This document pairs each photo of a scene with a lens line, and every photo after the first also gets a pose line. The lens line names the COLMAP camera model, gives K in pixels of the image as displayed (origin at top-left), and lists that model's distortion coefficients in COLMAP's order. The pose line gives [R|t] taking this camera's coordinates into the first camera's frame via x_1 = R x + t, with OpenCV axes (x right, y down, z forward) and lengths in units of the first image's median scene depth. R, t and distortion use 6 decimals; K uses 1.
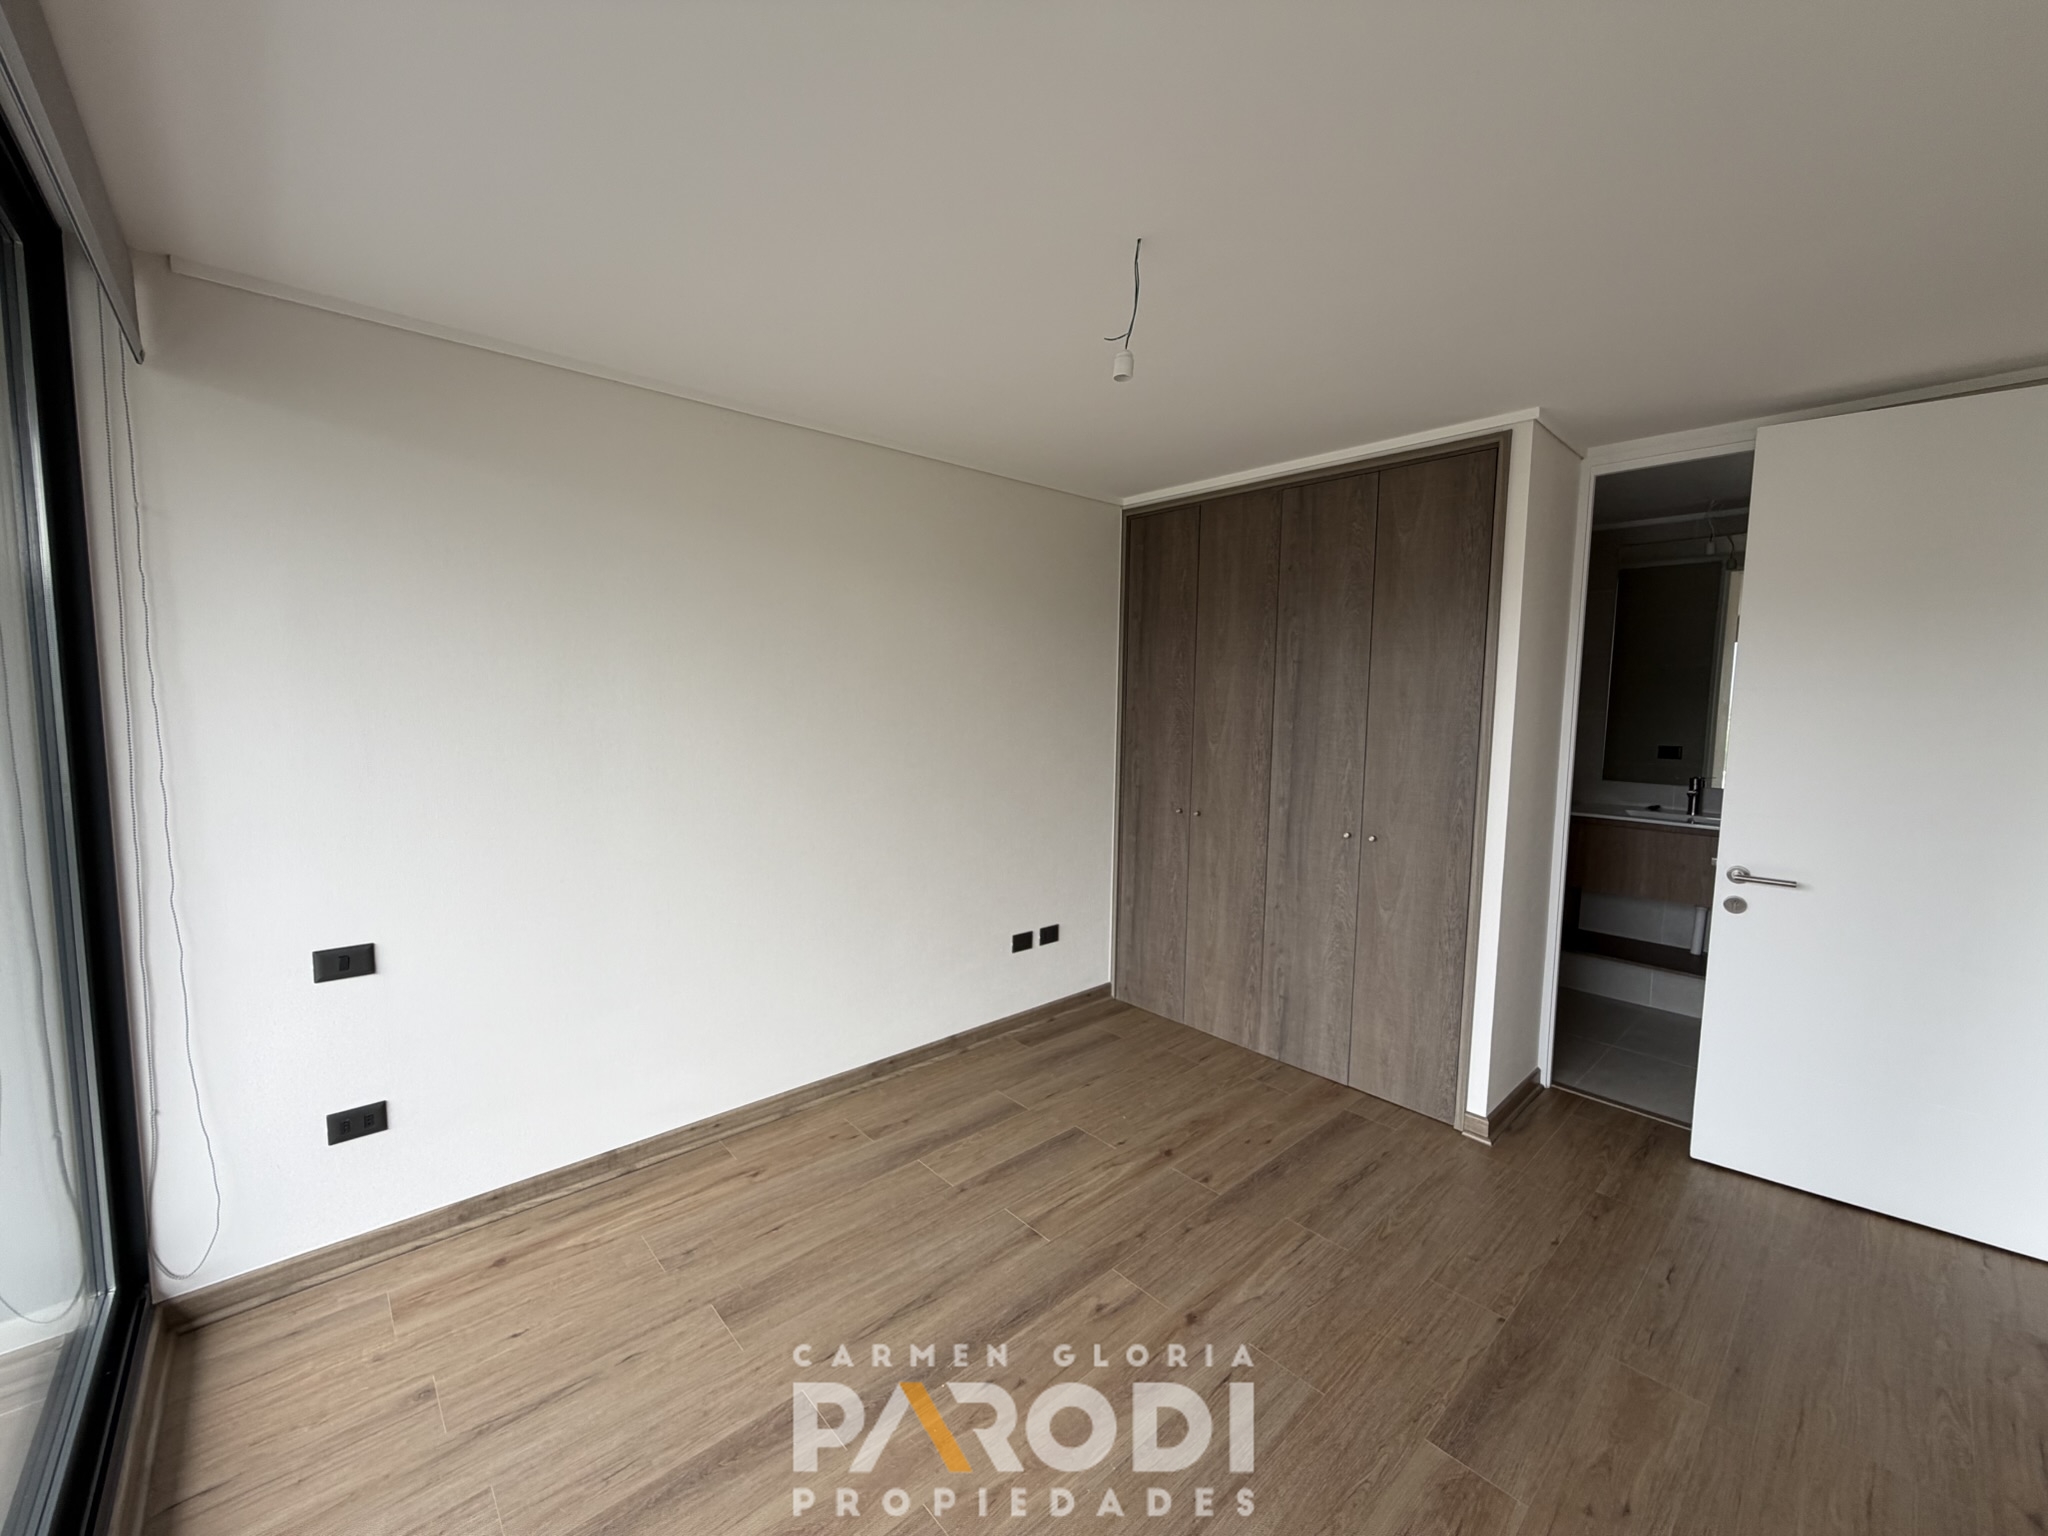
lens RADIAL K [[816.8, 0, 1024.0], [0, 816.8, 768.0], [0, 0, 1]] dist [0.002462, -0.000047]
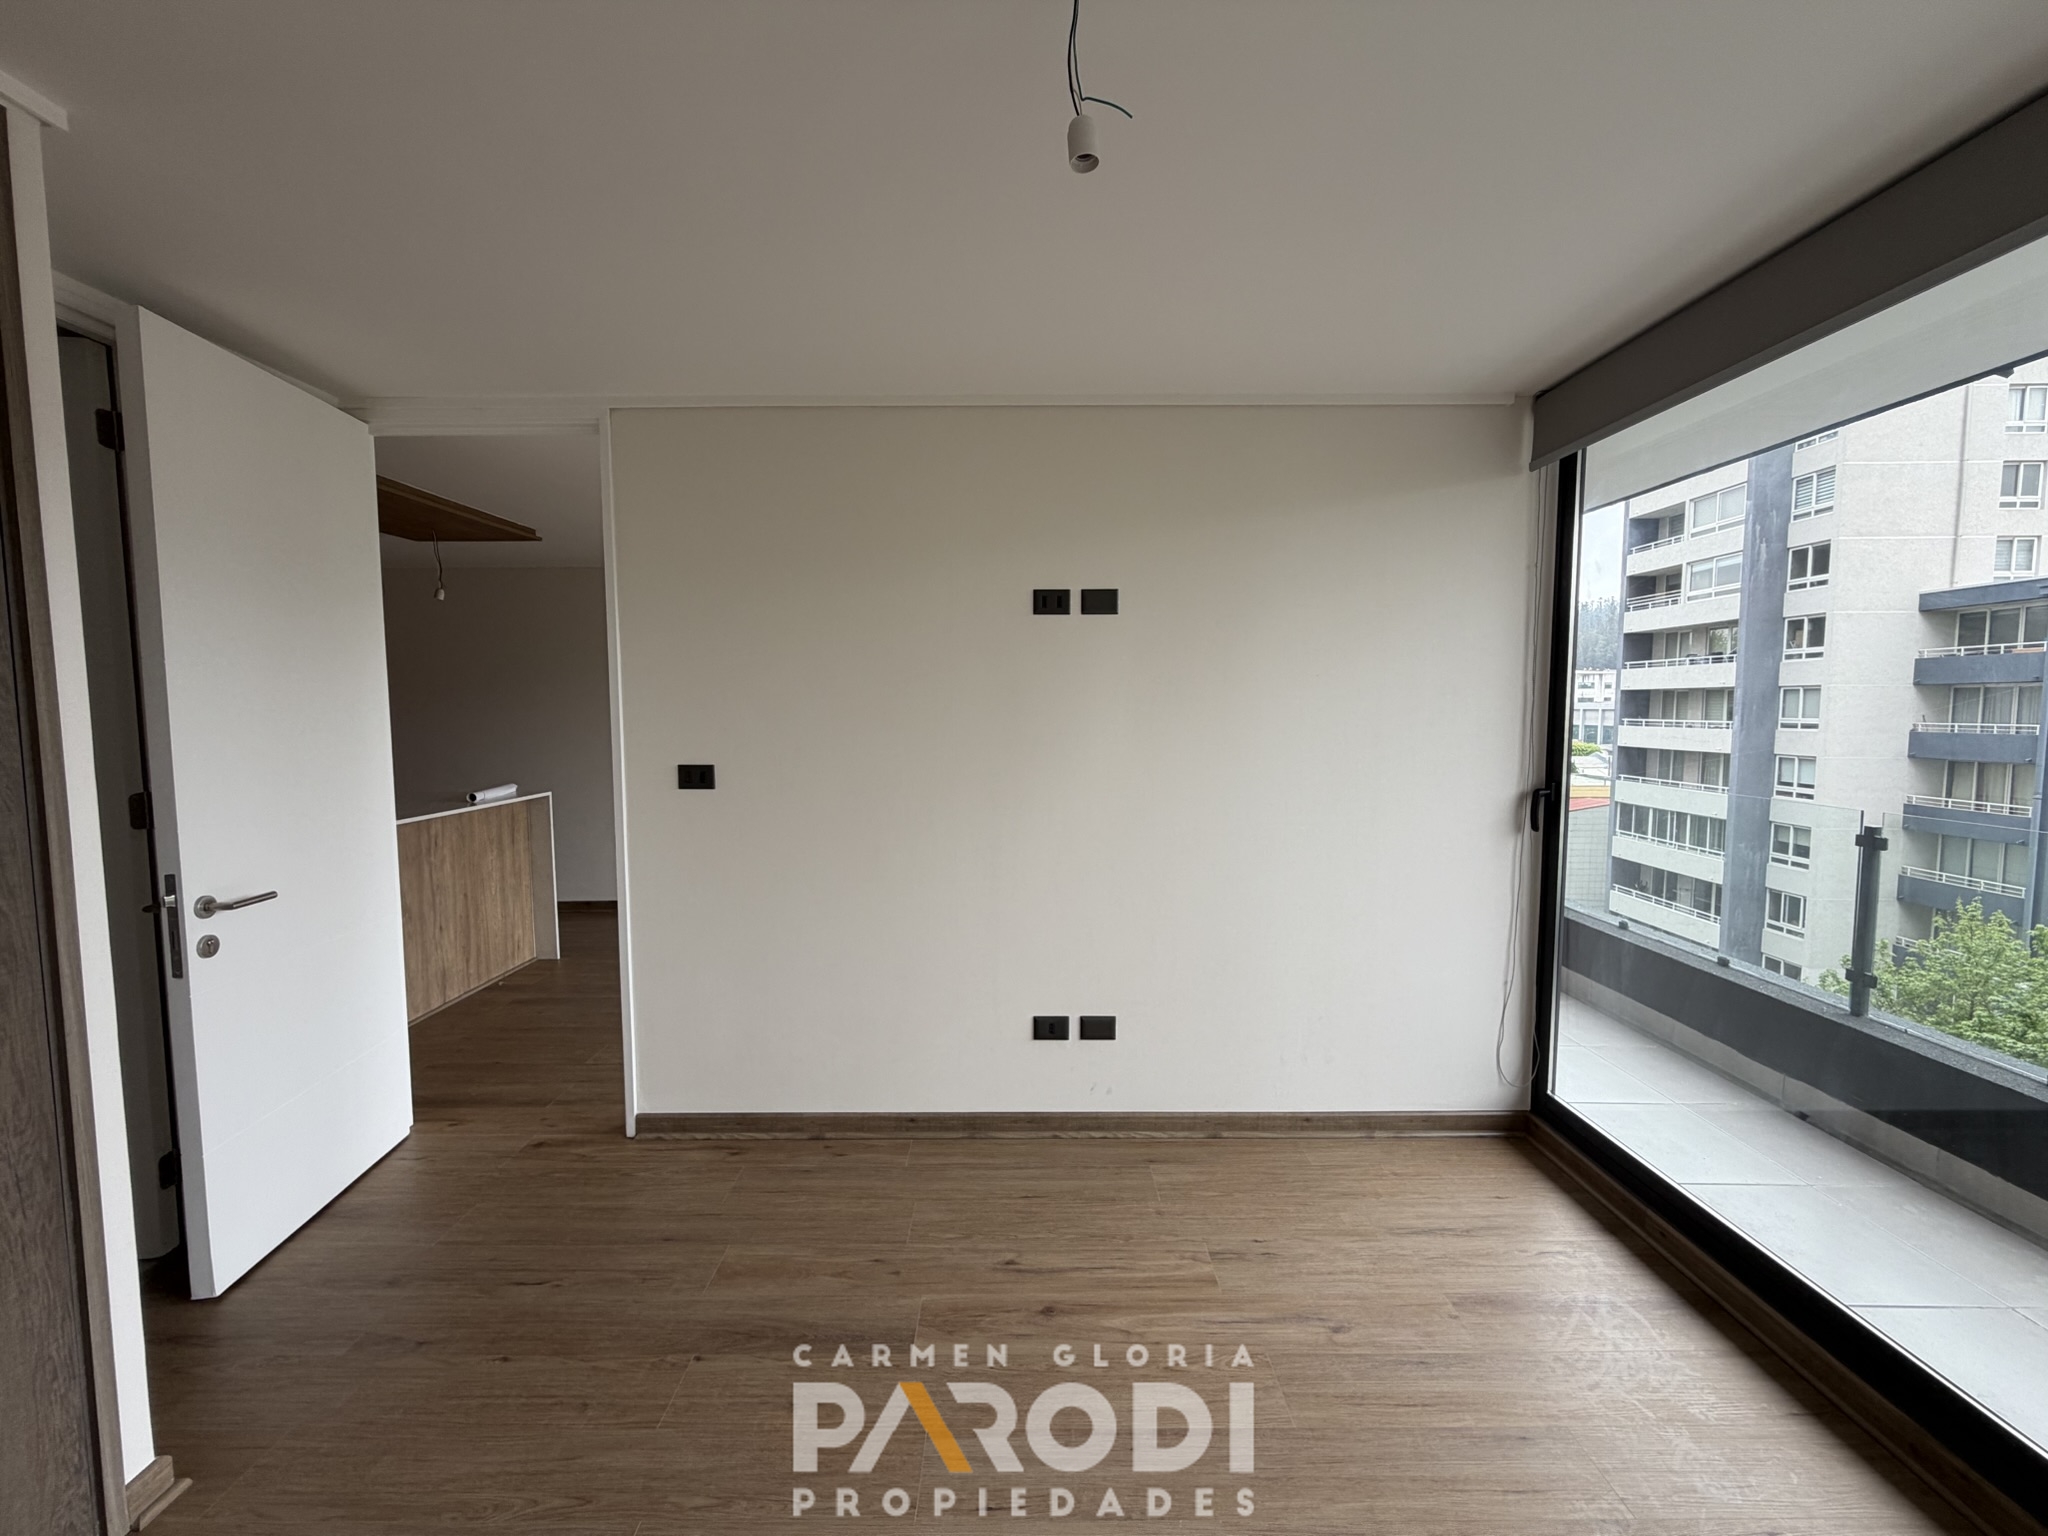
lens RADIAL K [[814.7, 0, 1020.0], [0, 814.7, 767.0], [0, 0, 1]] dist [0.000152, -0.000374]
pose [[-0.738832, -0.063055, 0.670933, -0.162981], [0.050928, 0.987541, 0.148892, -0.061731], [-0.671962, 0.144176, -0.726416, 0.861790]]
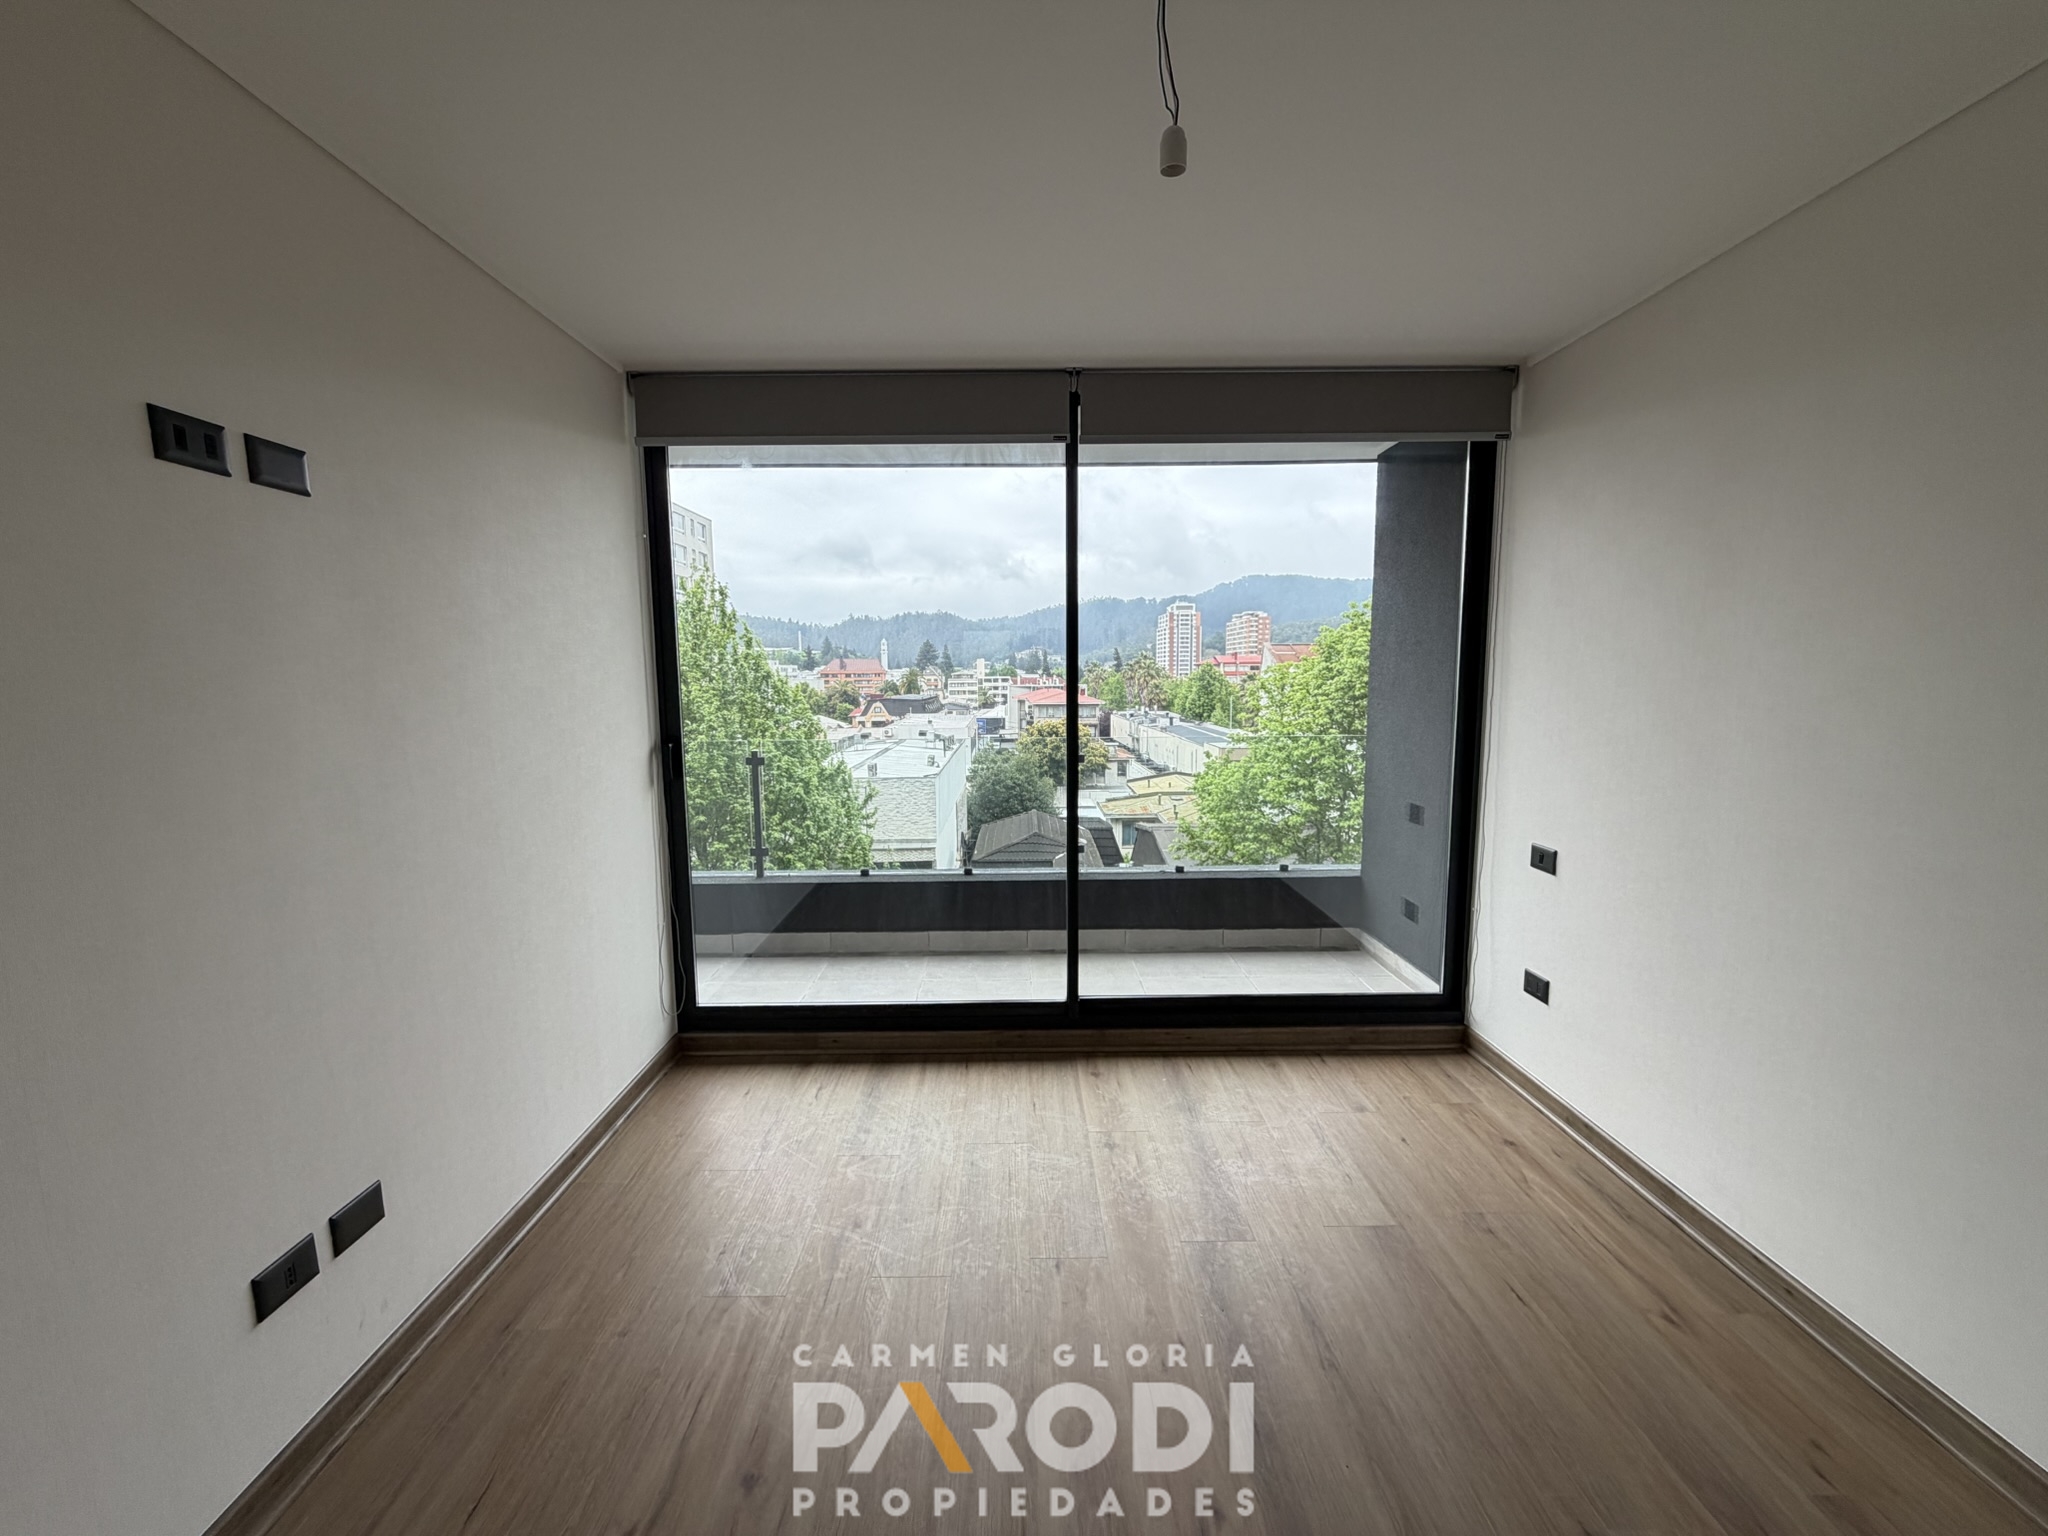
lens RADIAL K [[814.7, 0, 1020.0], [0, 814.7, 767.0], [0, 0, 1]] dist [0.000152, -0.000374]
pose [[-0.666773, 0.074830, -0.741495, 0.434148], [-0.067291, 0.984837, 0.159898, -0.035564], [0.742217, 0.156511, -0.651628, 0.801522]]
